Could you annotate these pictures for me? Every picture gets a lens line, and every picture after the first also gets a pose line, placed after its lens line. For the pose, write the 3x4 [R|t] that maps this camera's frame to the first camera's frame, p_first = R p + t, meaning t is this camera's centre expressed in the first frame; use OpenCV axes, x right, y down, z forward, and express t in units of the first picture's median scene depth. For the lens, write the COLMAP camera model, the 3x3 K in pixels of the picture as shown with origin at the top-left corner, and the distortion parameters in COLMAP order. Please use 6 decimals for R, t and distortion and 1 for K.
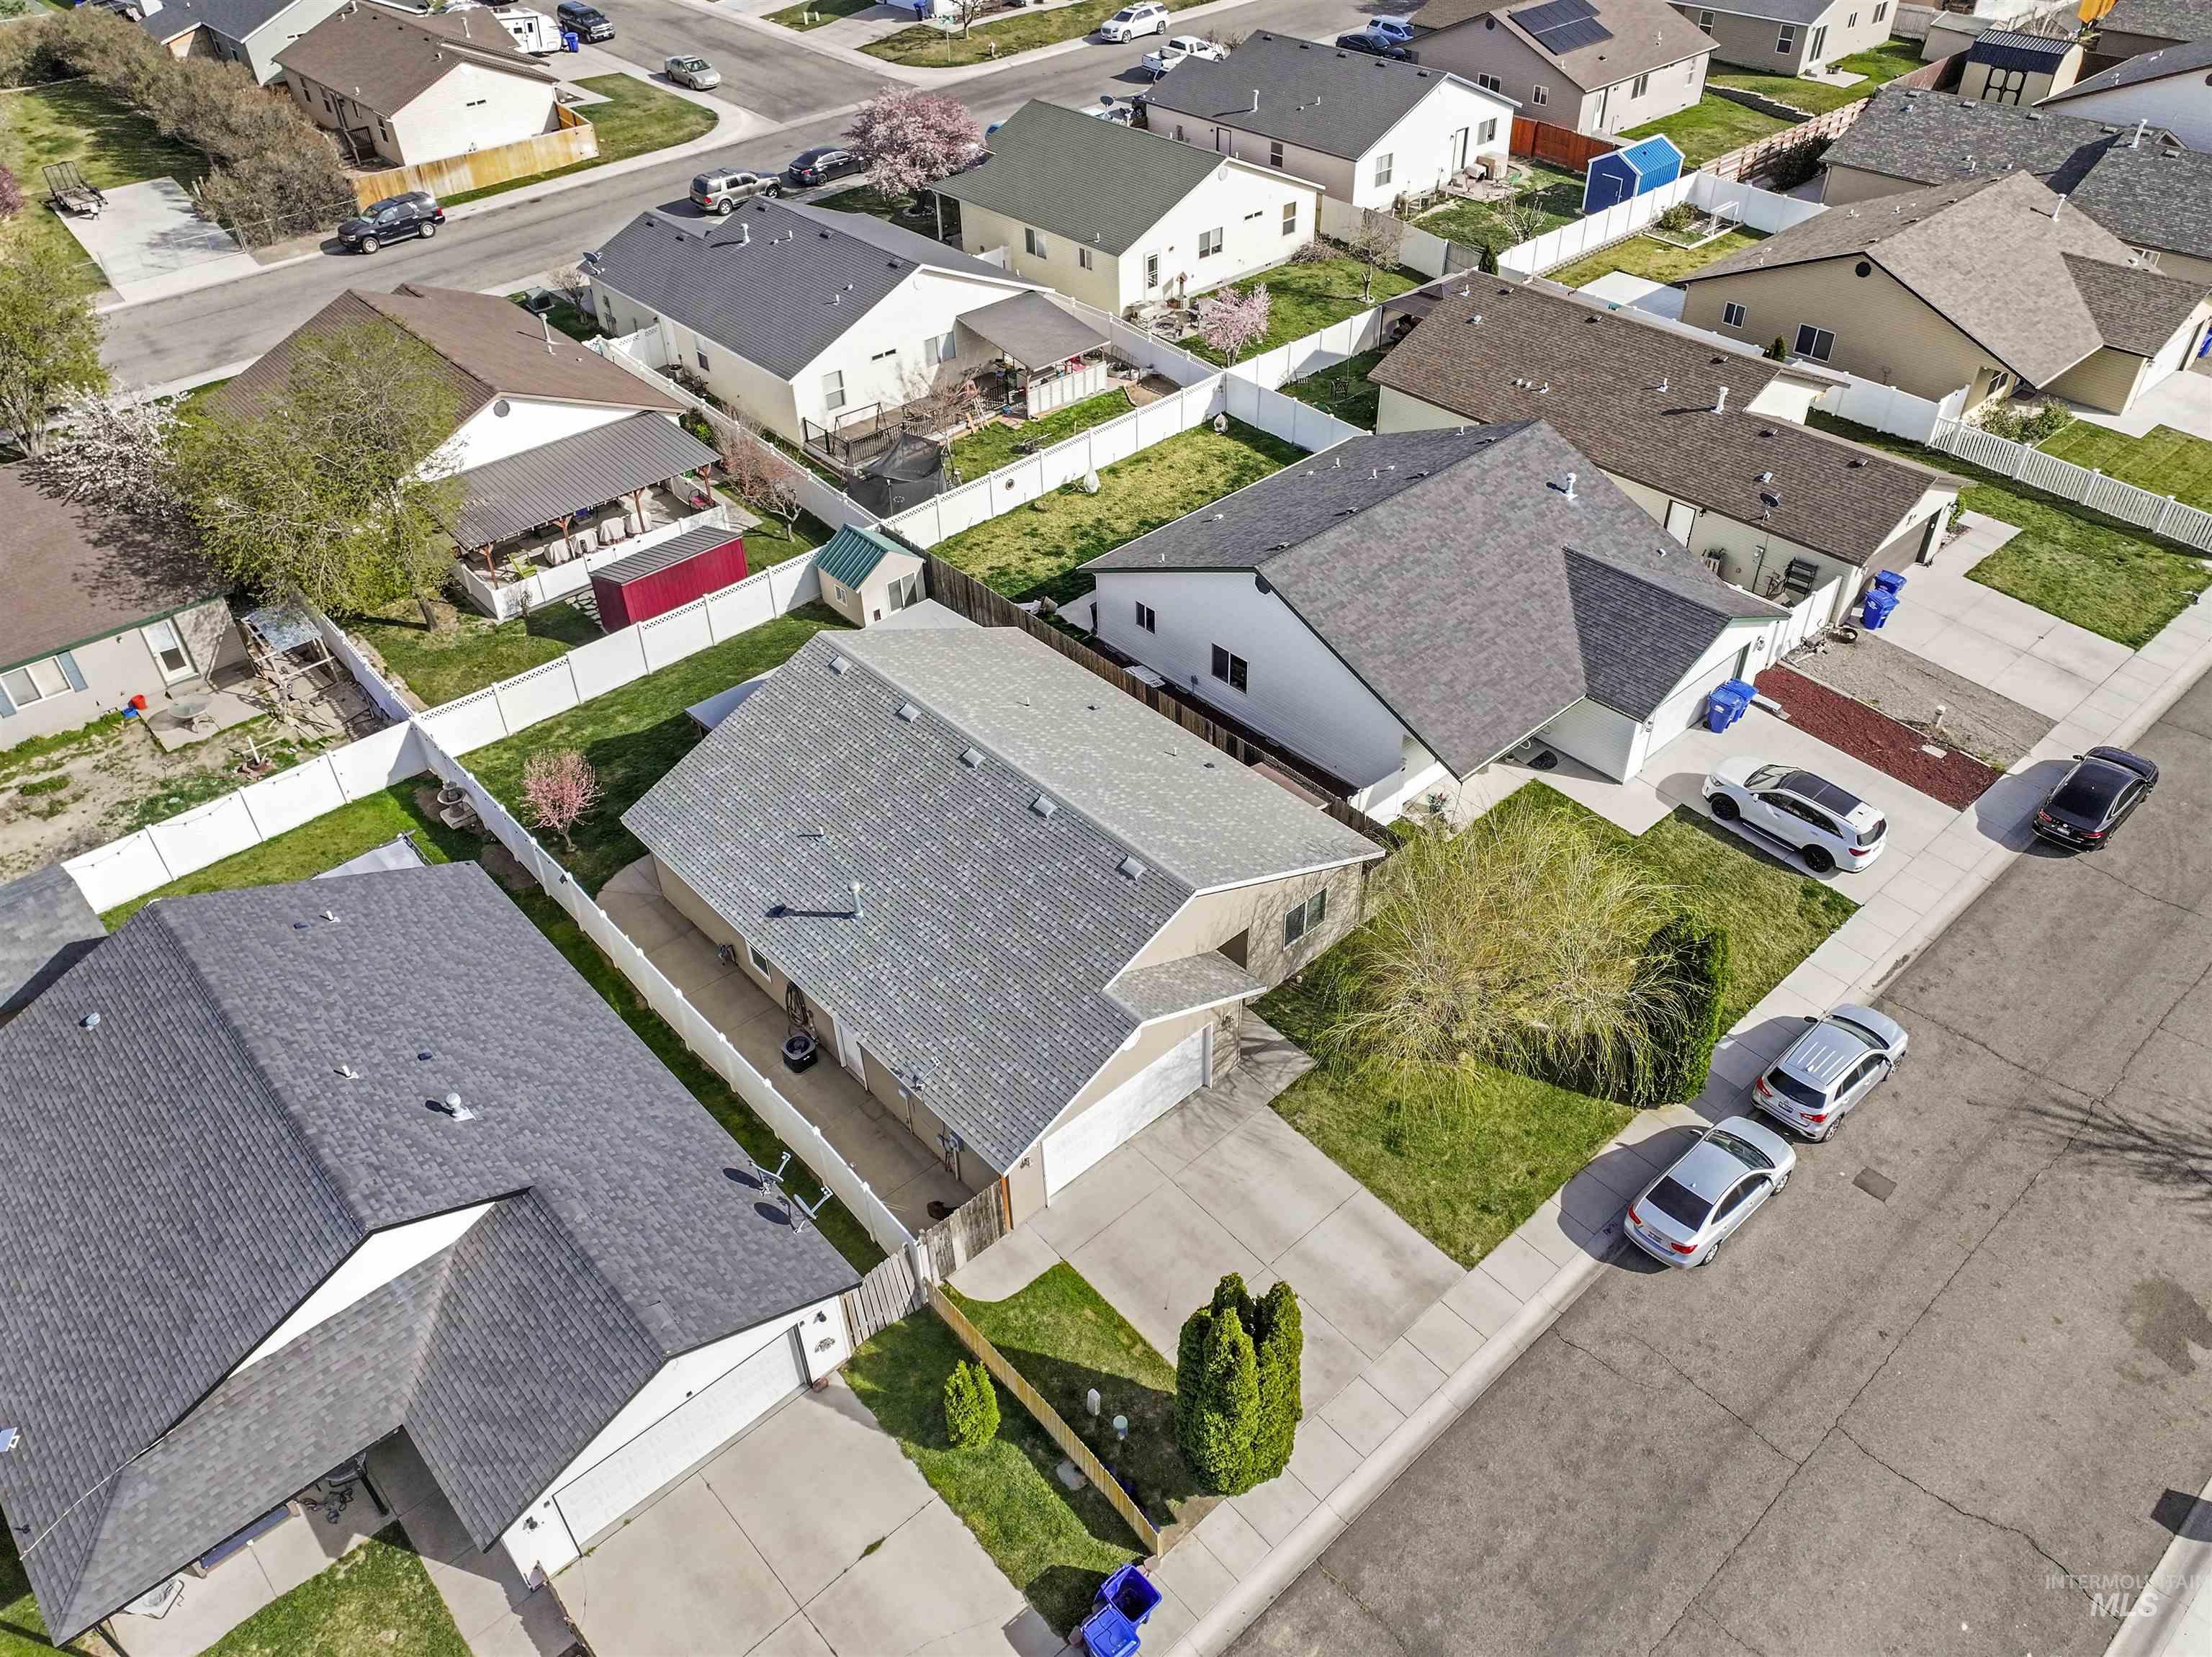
lens RADIAL K [[1586.3, 0, 1113.7], [0, 1586.3, 794.1], [0, 0, 1]] dist [0.009491, -0.004984]
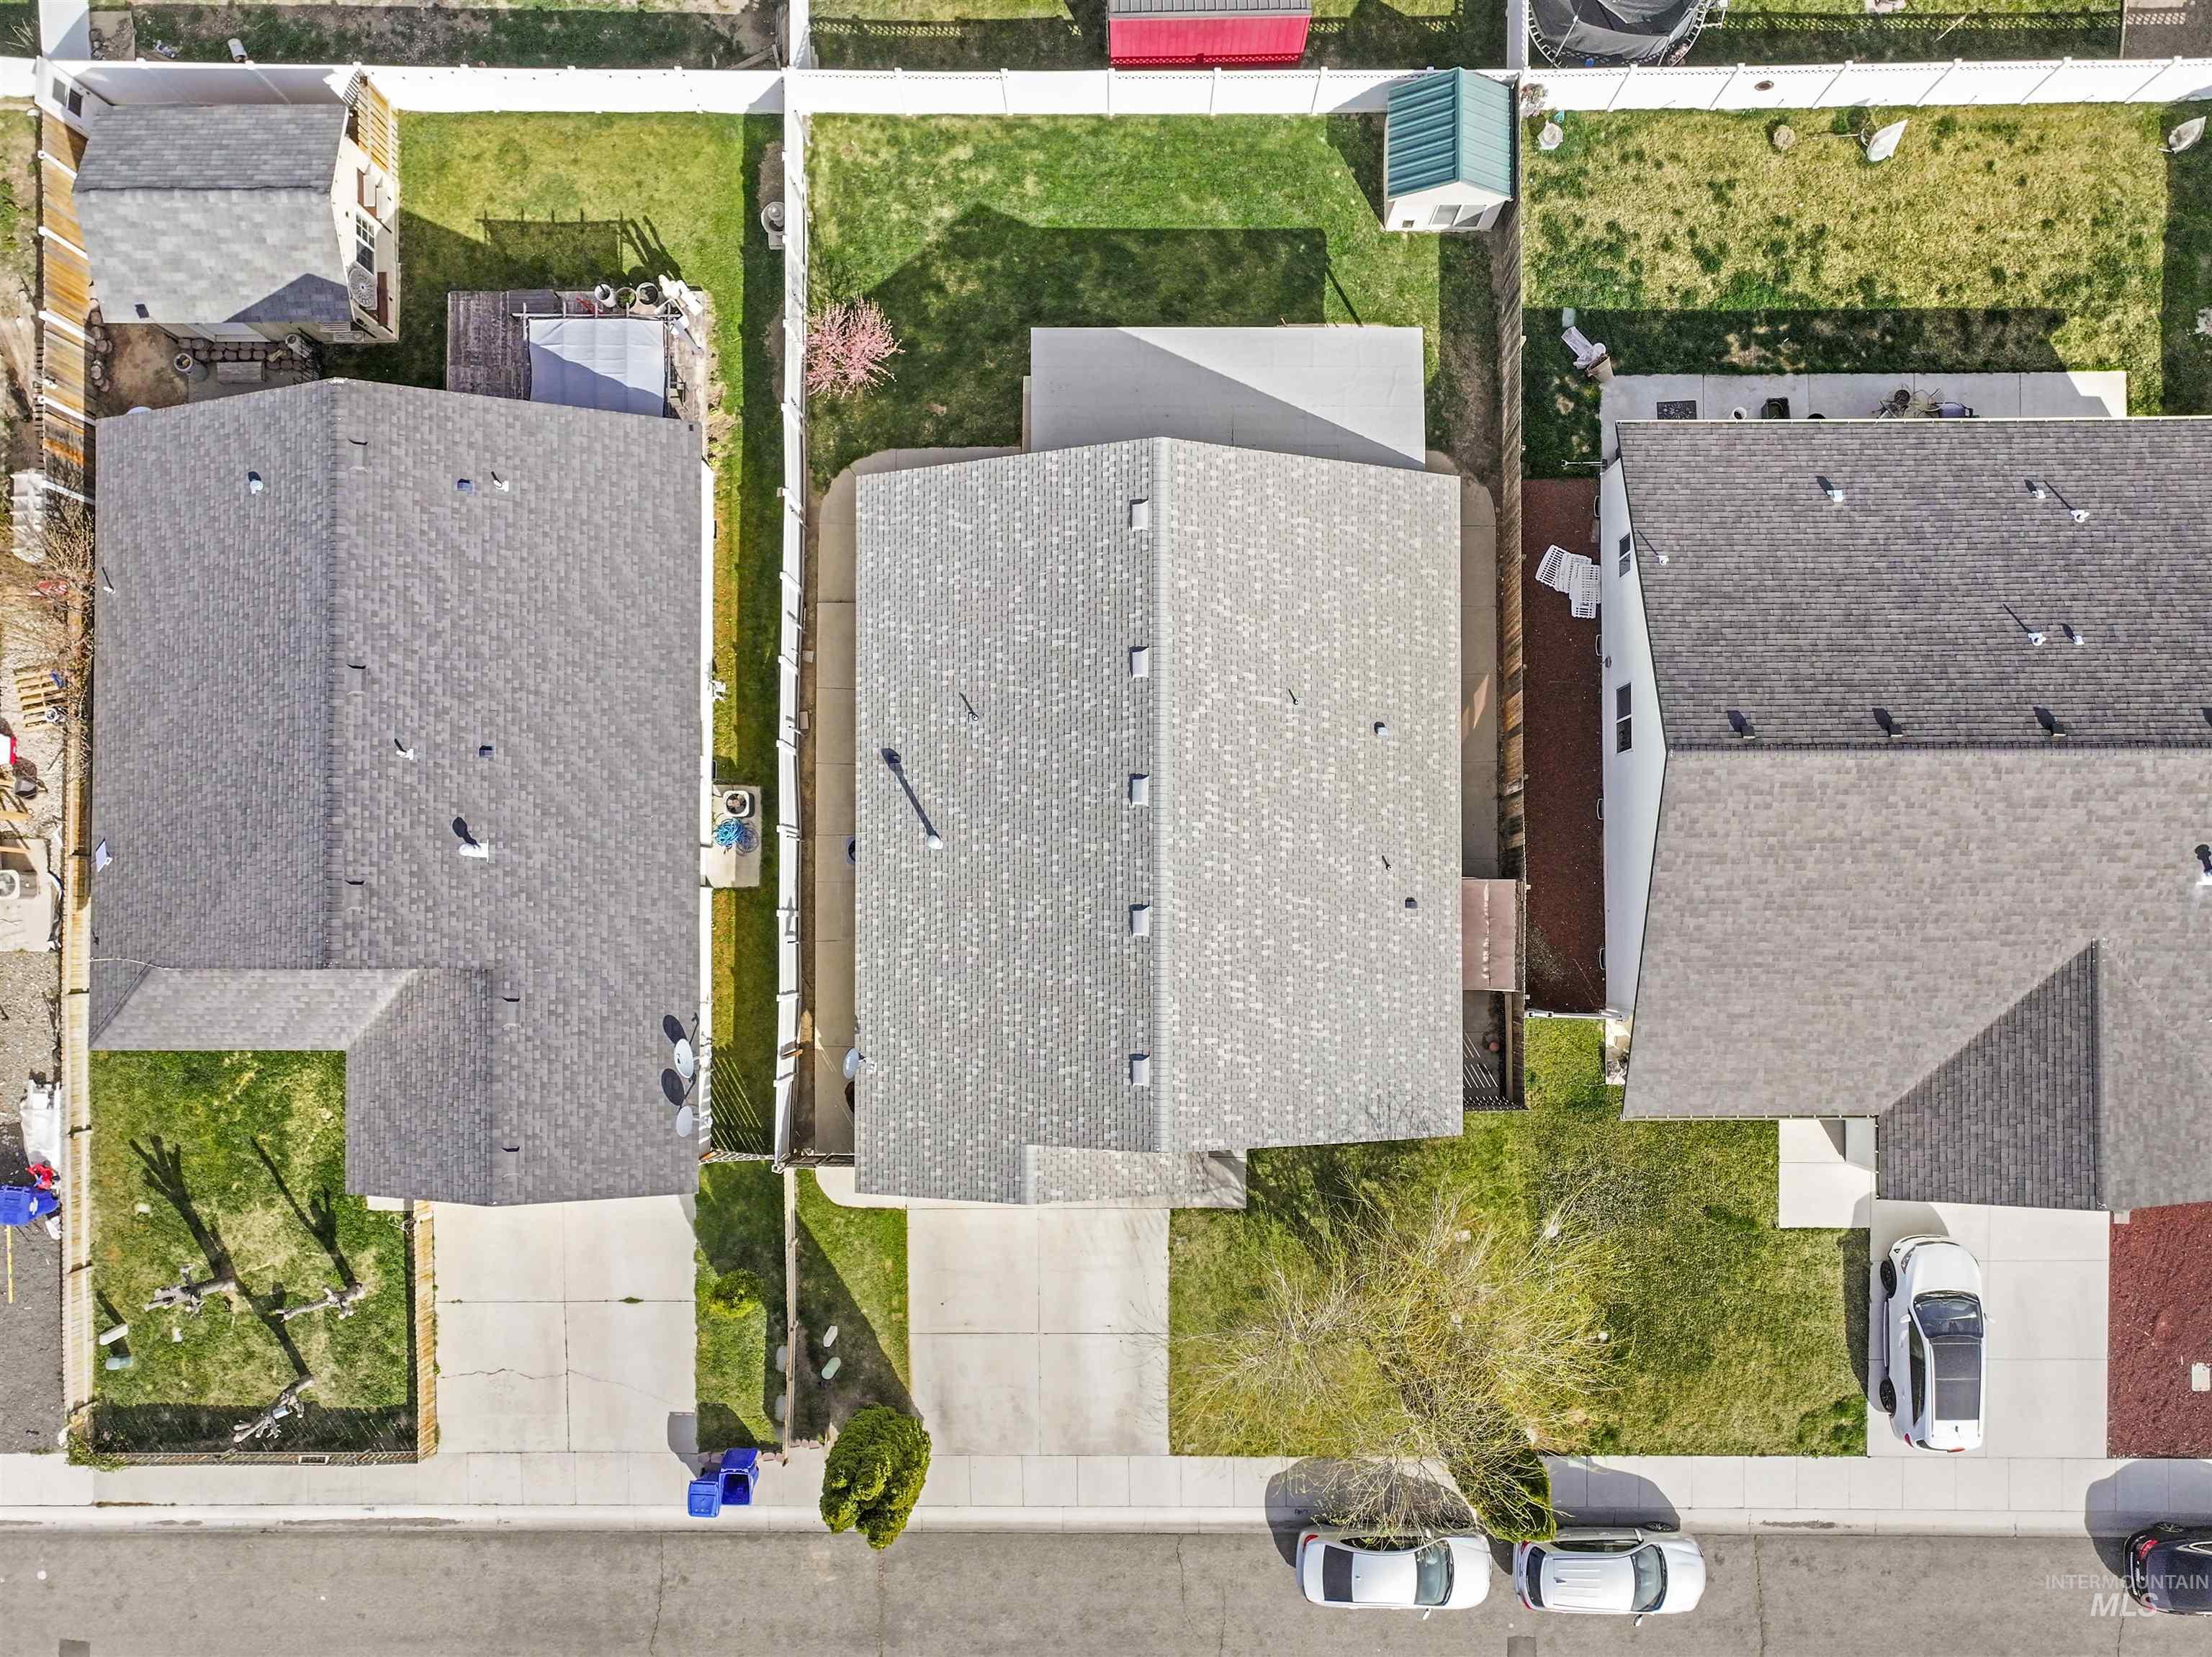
lens RADIAL K [[1586.3, 0, 1155.2], [0, 1586.3, 873.9], [0, 0, 1]] dist [0.009491, -0.004984]
pose [[0.740778, 0.671693, 0.008770, -0.060744], [-0.434722, 0.469400, 0.768557, -0.651534], [0.512118, -0.573143, 0.639721, 0.443425]]
